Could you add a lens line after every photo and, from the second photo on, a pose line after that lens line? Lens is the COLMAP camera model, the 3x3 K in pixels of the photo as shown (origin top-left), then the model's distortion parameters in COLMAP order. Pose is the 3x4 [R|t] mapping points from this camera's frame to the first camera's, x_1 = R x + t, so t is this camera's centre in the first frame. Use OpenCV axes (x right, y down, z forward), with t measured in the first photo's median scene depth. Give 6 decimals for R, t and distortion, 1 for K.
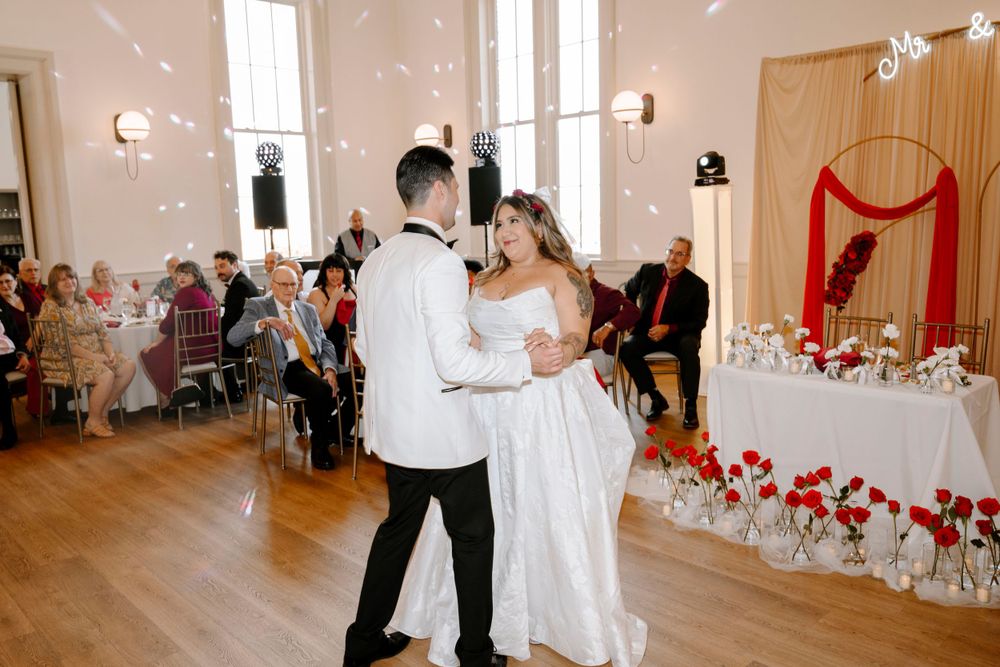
lens RADIAL K [[808.5, 0, 485.2], [0, 808.5, 332.7], [0, 0, 1]] dist [0.004731, -0.000135]
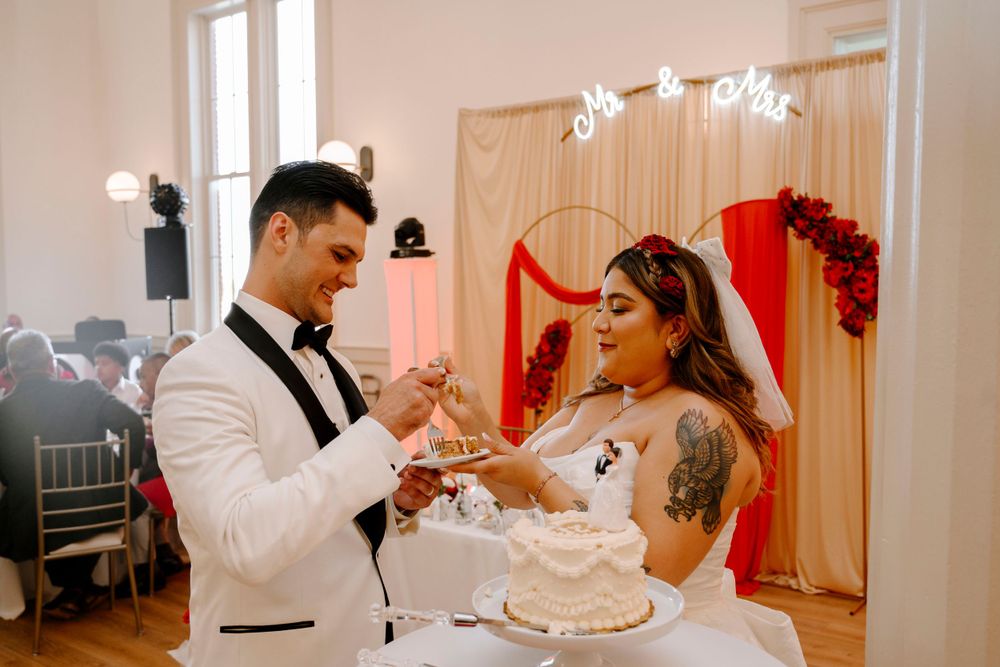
lens RADIAL K [[951.6, 0, 494.2], [0, 951.6, 340.3], [0, 0, 1]] dist [0.004269, -0.000414]
pose [[0.988728, 0.013611, 0.149105, 0.254189], [-0.000680, 0.996257, -0.086438, -0.019492], [-0.149724, 0.085363, 0.985036, 0.057436]]
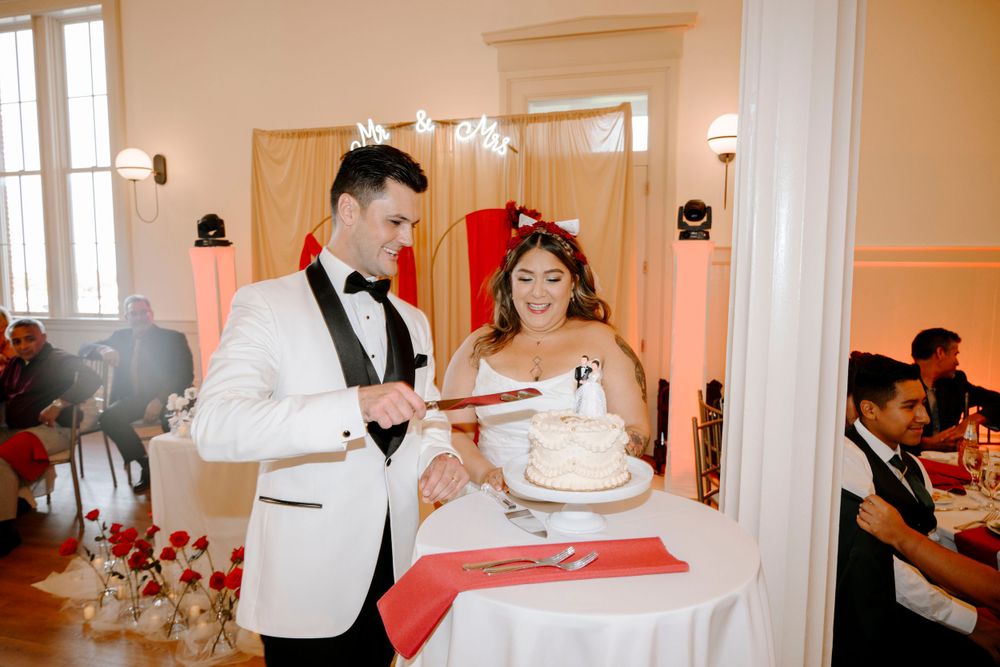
lens RADIAL K [[681.8, 0, 506.1], [0, 681.8, 338.6], [0, 0, 1]] dist [-0.005920, 0.000644]
pose [[0.856474, -0.021450, 0.515744, 0.174520], [0.050740, 0.997796, -0.042762, -0.013389], [-0.513690, 0.062793, 0.855675, 0.097659]]
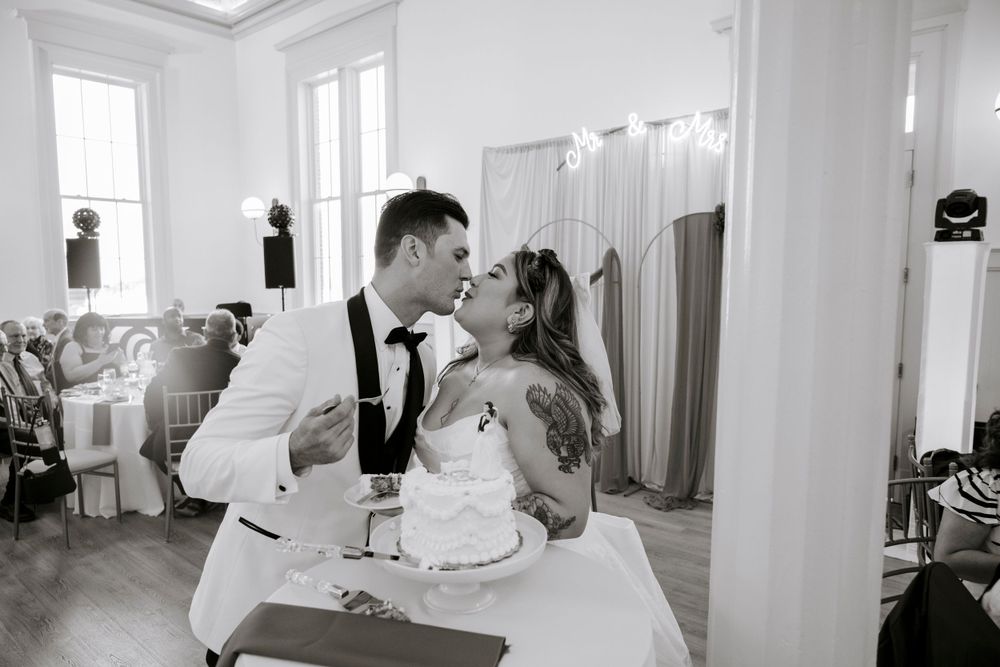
lens RADIAL K [[675.8, 0, 493.8], [0, 675.8, 338.4], [0, 0, 1]] dist [-0.002320, 0.001105]
pose [[0.995819, 0.015326, 0.090059, 0.298191], [-0.010248, 0.998345, -0.056583, -0.022807], [-0.090777, 0.055423, 0.994328, 0.086117]]
